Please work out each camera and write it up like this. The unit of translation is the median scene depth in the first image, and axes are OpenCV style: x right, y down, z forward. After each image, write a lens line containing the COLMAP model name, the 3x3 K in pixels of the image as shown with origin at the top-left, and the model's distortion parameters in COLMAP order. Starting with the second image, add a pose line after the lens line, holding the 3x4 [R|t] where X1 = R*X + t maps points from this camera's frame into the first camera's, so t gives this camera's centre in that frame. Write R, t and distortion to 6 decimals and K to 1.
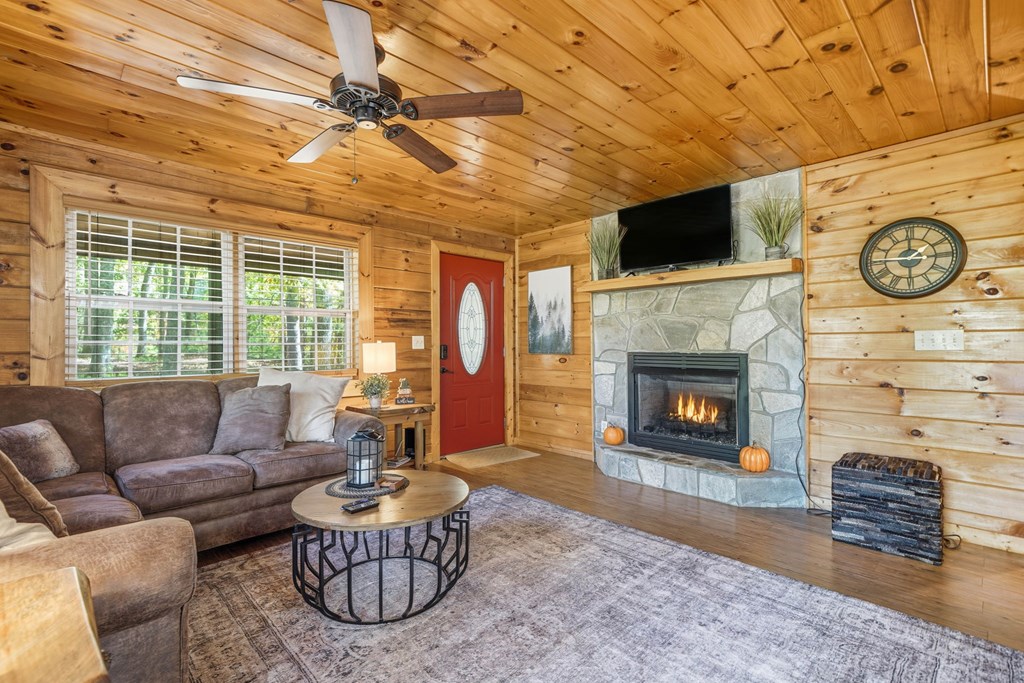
lens RADIAL K [[467.7, 0, 499.5], [0, 467.7, 339.4], [0, 0, 1]] dist [0.001652, 0.000479]
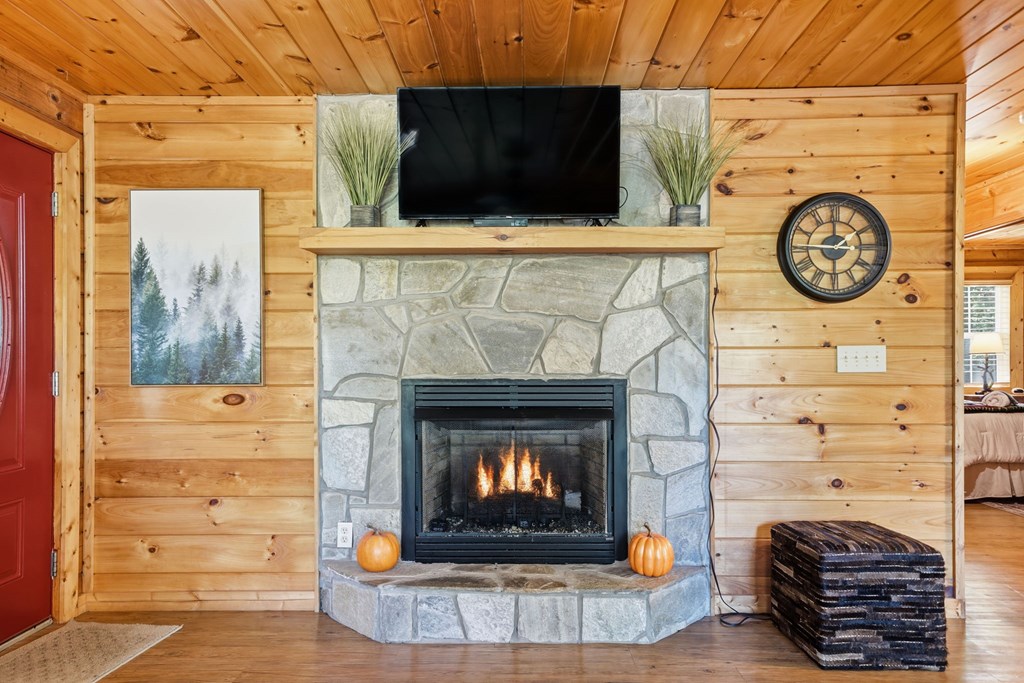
lens RADIAL K [[659.6, 0, 511.4], [0, 659.6, 359.1], [0, 0, 1]] dist [0.032091, 0.000745]
pose [[0.700175, 0.005801, 0.713948, -0.159326], [-0.008034, 0.999968, -0.000246, 0.005026], [-0.713926, -0.005564, 0.700199, 0.440529]]
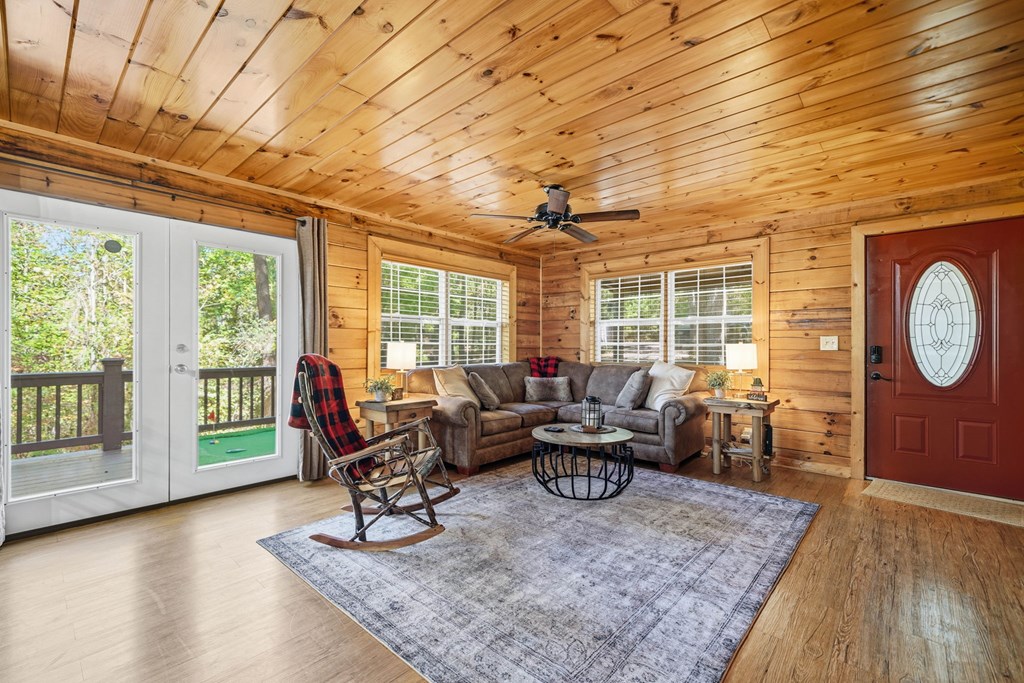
lens RADIAL K [[441.4, 0, 512.0], [0, 441.4, 341.5], [0, 0, 1]] dist [0.002102, 0.000234]
pose [[0.081719, -0.005318, -0.996641, 0.715614], [0.009833, 0.999941, -0.004529, 0.001158], [0.996607, -0.009429, 0.081766, 0.331138]]
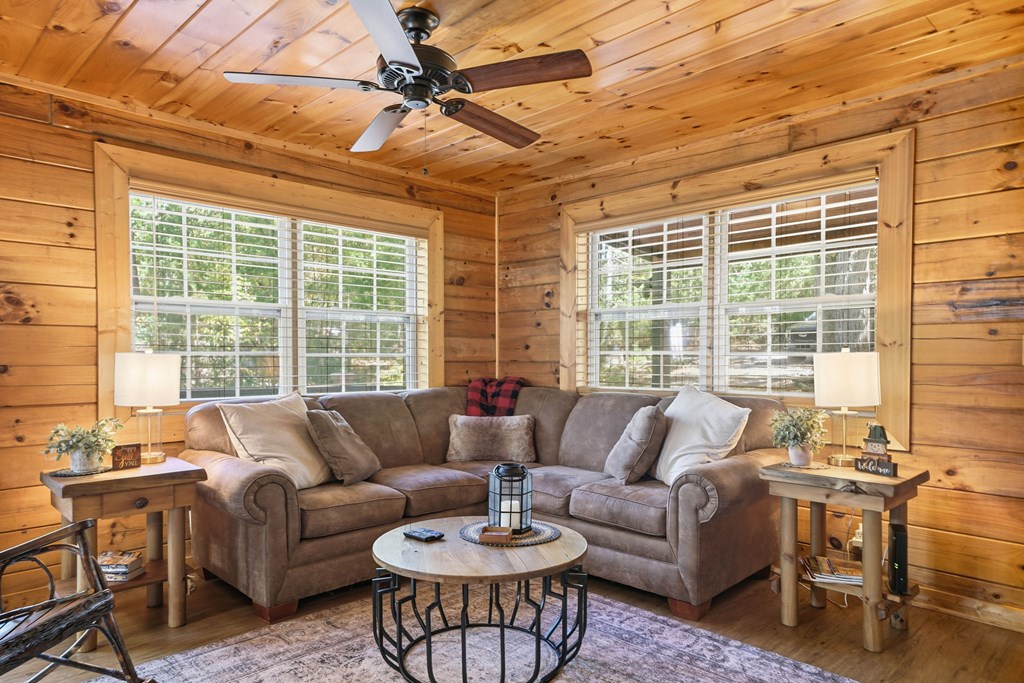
lens RADIAL K [[666.7, 0, 510.4], [0, 666.7, 363.3], [0, 0, 1]] dist [0.034080, 0.000820]
pose [[0.020107, 0.014434, -0.999694, 0.481124], [0.013773, 0.999797, 0.014712, 0.002906], [0.999703, -0.014064, 0.019904, 0.552728]]
